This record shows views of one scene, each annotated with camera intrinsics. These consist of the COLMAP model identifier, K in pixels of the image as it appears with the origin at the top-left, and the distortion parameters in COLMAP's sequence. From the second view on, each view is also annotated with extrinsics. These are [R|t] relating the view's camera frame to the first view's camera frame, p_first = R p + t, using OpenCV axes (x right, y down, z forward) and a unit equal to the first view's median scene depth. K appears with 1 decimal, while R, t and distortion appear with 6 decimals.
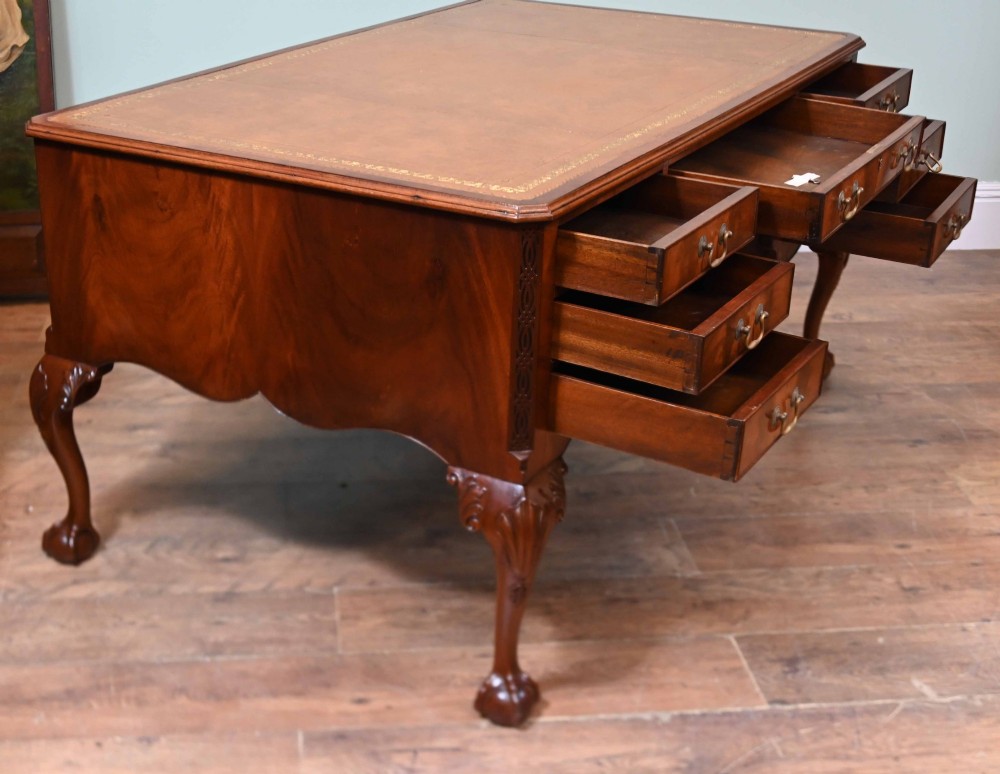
lens RADIAL K [[1426.5, 0, 405.1], [0, 1426.5, 385.2], [0, 0, 1]] dist [-0.088209, 0.111294]
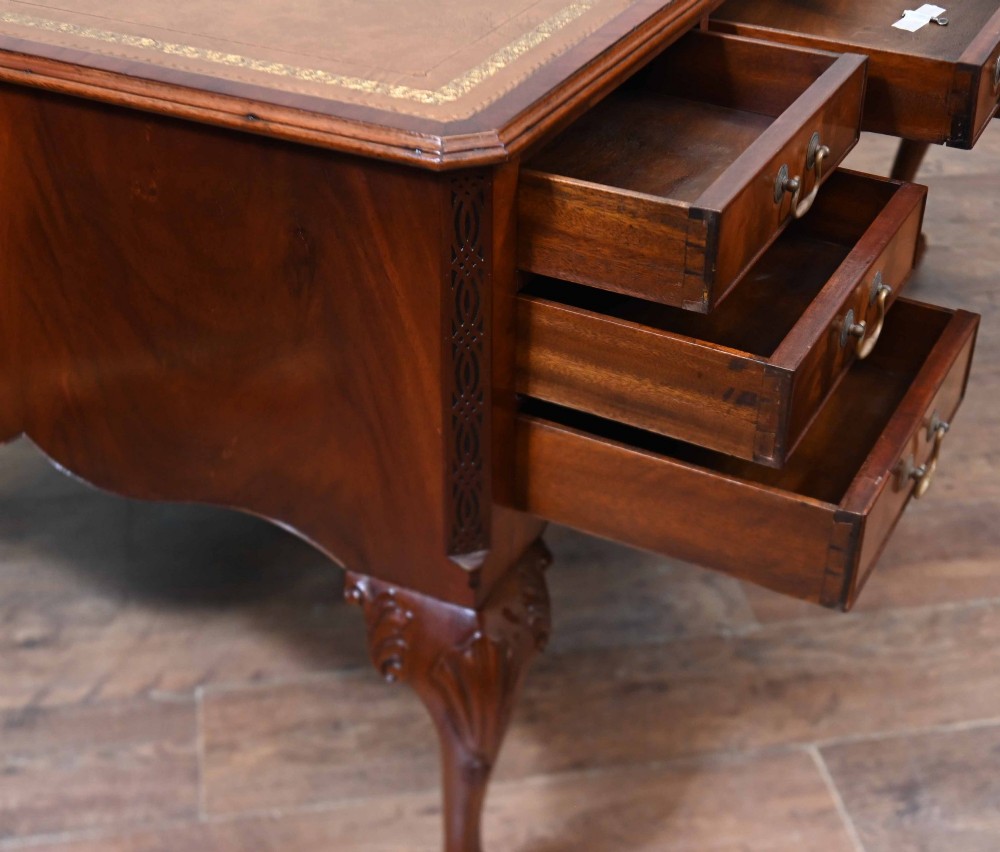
lens RADIAL K [[1601.4, 0, 521.8], [0, 1601.4, 426.8], [0, 0, 1]] dist [-0.049232, -0.090635]
pose [[0.994987, -0.049799, 0.086721, 0.041559], [0.035146, 0.986005, 0.162969, -0.091118], [-0.093624, -0.159104, 0.982813, 0.318326]]
